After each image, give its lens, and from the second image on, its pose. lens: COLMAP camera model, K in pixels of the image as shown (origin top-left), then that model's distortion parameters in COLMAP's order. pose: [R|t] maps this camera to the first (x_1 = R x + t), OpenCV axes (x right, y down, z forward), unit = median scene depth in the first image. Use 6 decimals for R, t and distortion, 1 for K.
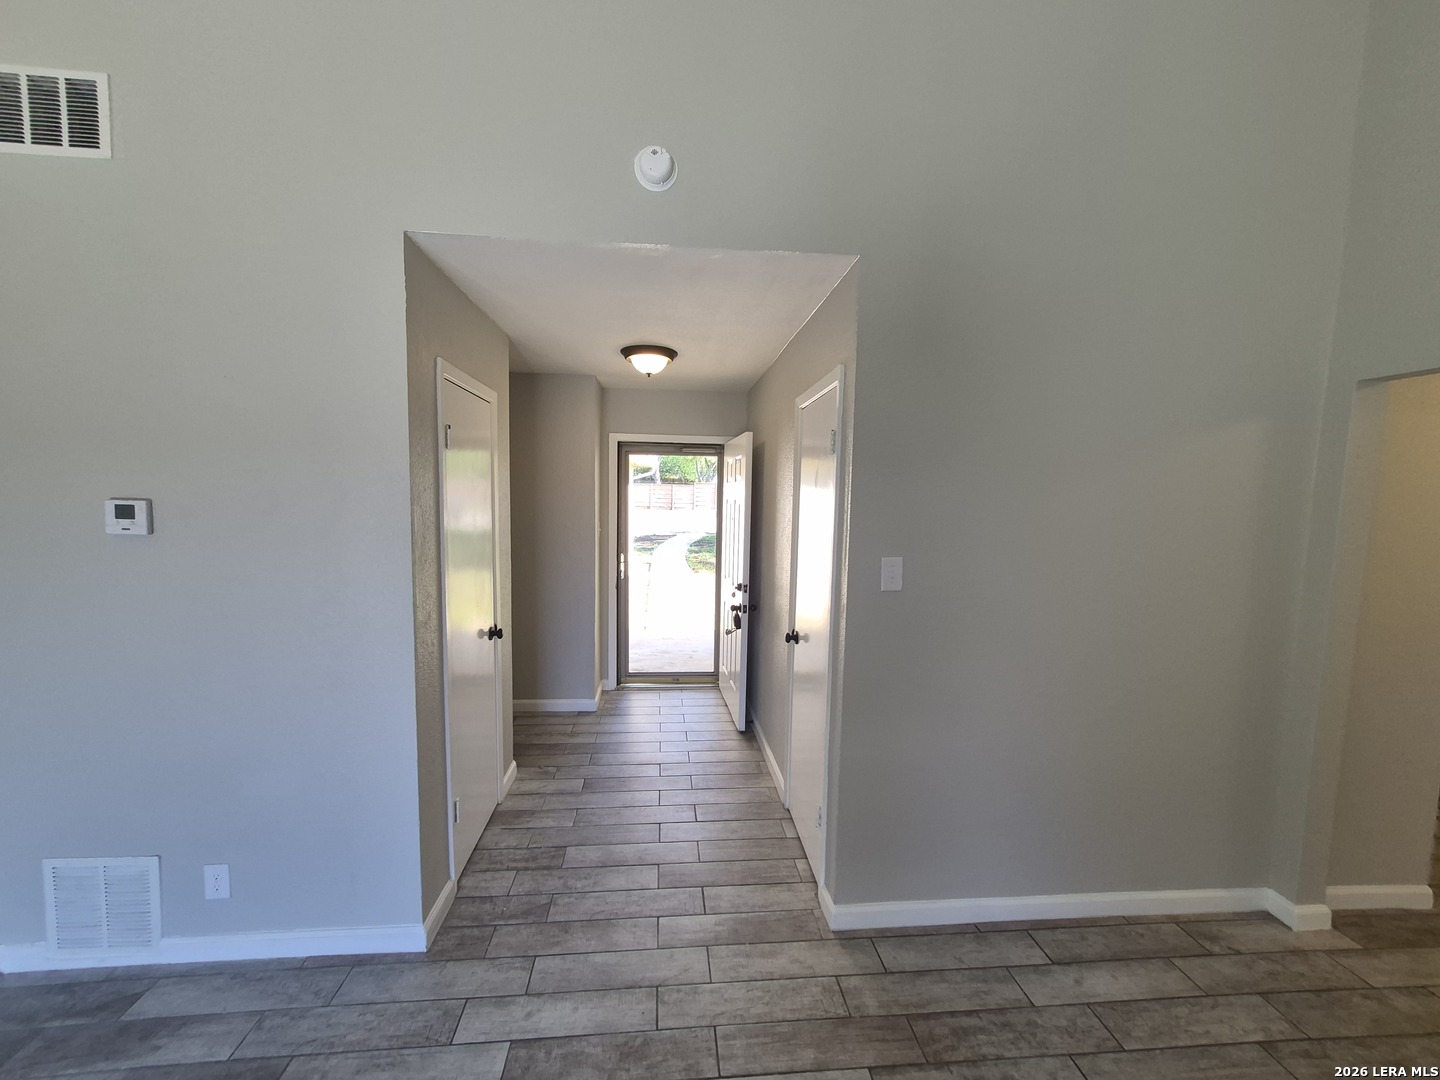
lens RADIAL K [[565.4, 0, 709.7], [0, 565.4, 546.0], [0, 0, 1]] dist [0.012010, -0.002208]
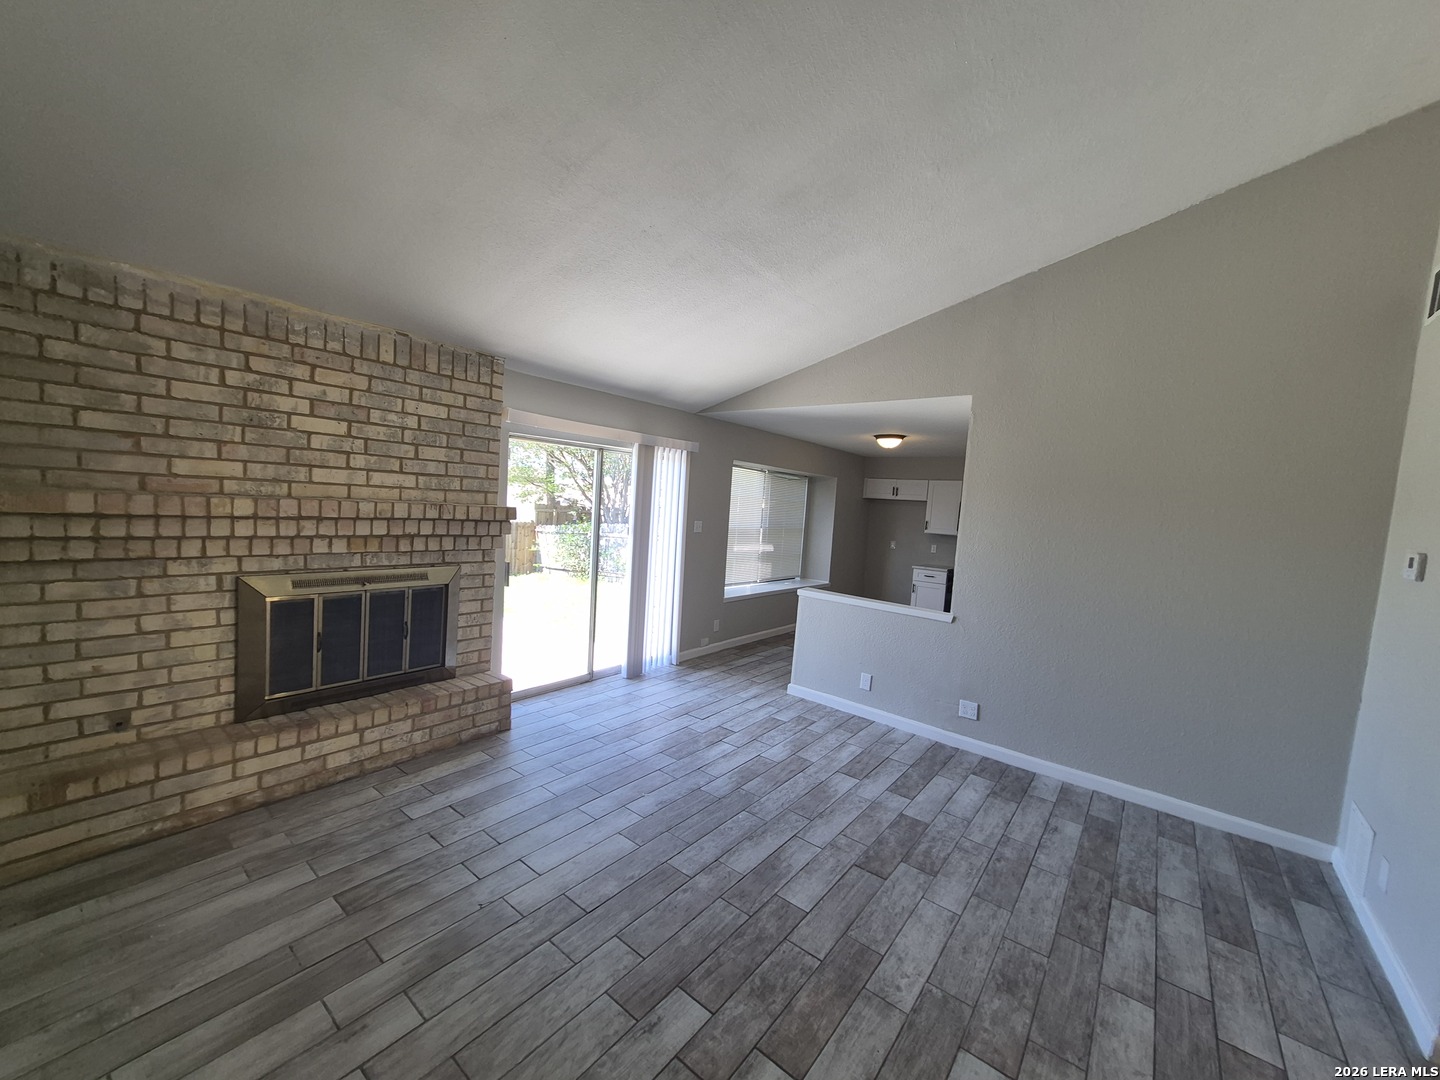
lens RADIAL K [[565.4, 0, 709.7], [0, 565.4, 546.0], [0, 0, 1]] dist [0.012010, -0.002208]
pose [[-0.689422, -0.003302, -0.724352, 0.925190], [-0.138316, 0.982190, 0.127169, -0.034154], [0.711031, 0.187863, -0.677600, 0.663367]]
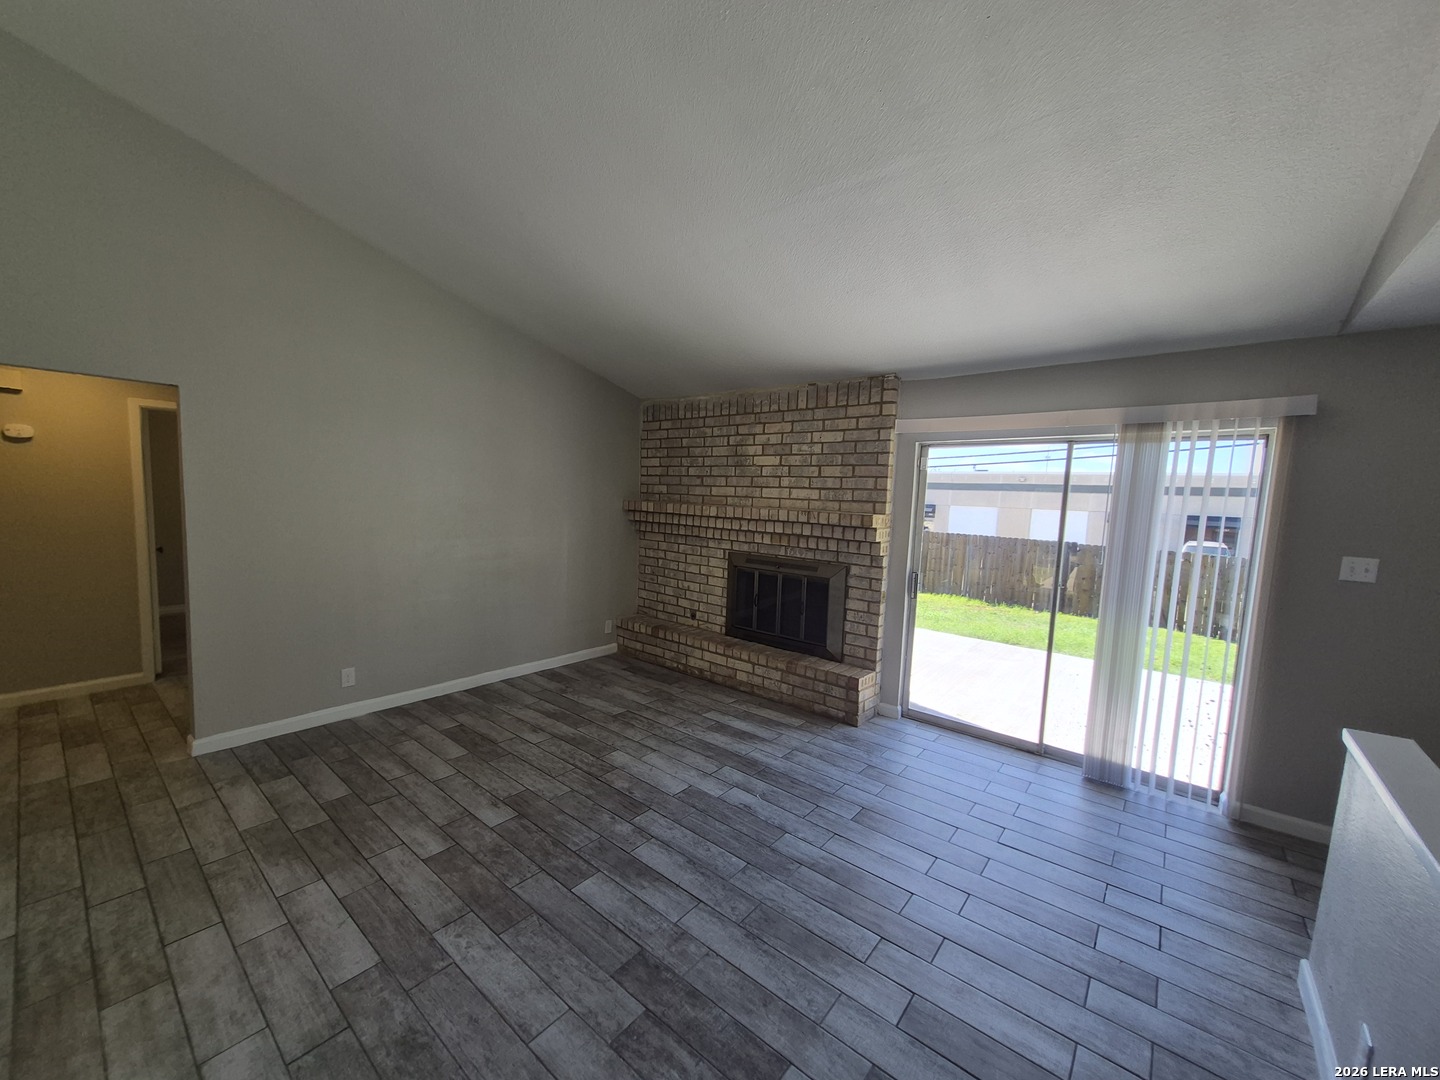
lens RADIAL K [[565.4, 0, 709.7], [0, 565.4, 546.0], [0, 0, 1]] dist [0.012010, -0.002208]
pose [[-0.709899, -0.110106, 0.695644, -0.923595], [0.013530, 0.985390, 0.169774, -0.065044], [-0.704174, 0.129934, -0.698038, 0.678864]]
